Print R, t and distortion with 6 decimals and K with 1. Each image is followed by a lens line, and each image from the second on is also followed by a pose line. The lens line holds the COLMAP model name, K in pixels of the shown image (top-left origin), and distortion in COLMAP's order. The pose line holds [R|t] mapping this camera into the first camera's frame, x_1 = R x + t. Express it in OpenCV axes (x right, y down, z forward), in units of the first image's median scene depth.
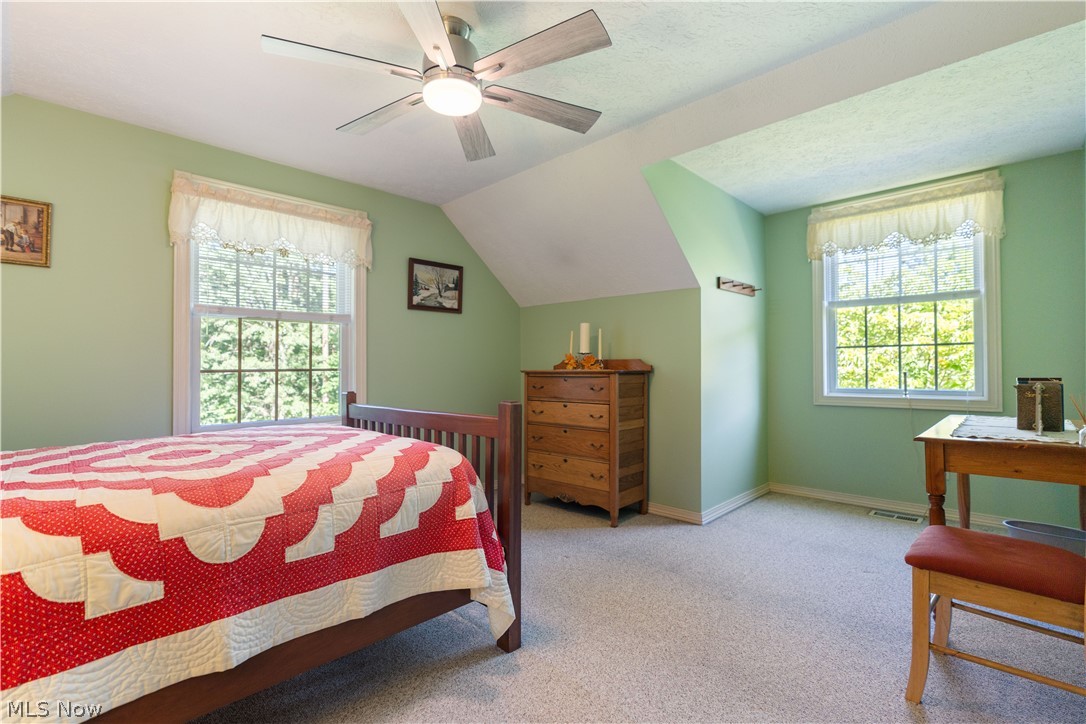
lens RADIAL K [[489.8, 0, 548.5], [0, 489.8, 364.1], [0, 0, 1]] dist [-0.006807, 0.001801]
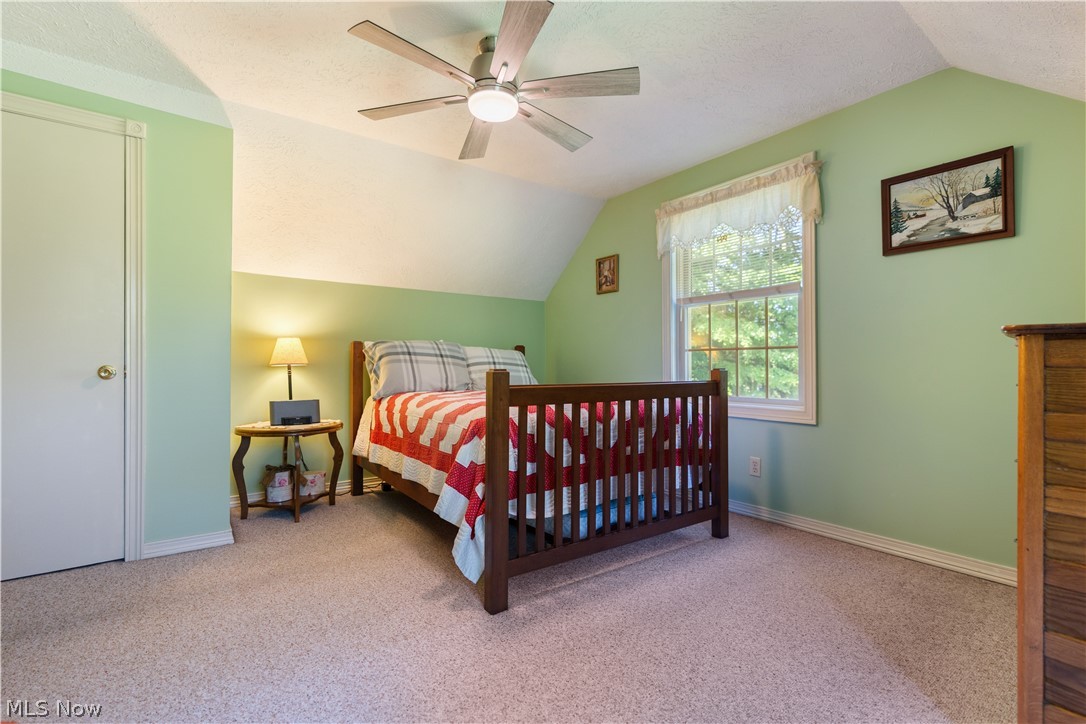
lens RADIAL K [[489.8, 0, 549.2], [0, 489.8, 358.8], [0, 0, 1]] dist [-0.006807, 0.001801]
pose [[-0.163097, -0.000370, -0.986610, 0.453899], [0.009641, 0.999952, -0.001969, 0.027459], [0.986563, -0.009833, -0.163085, 0.637849]]
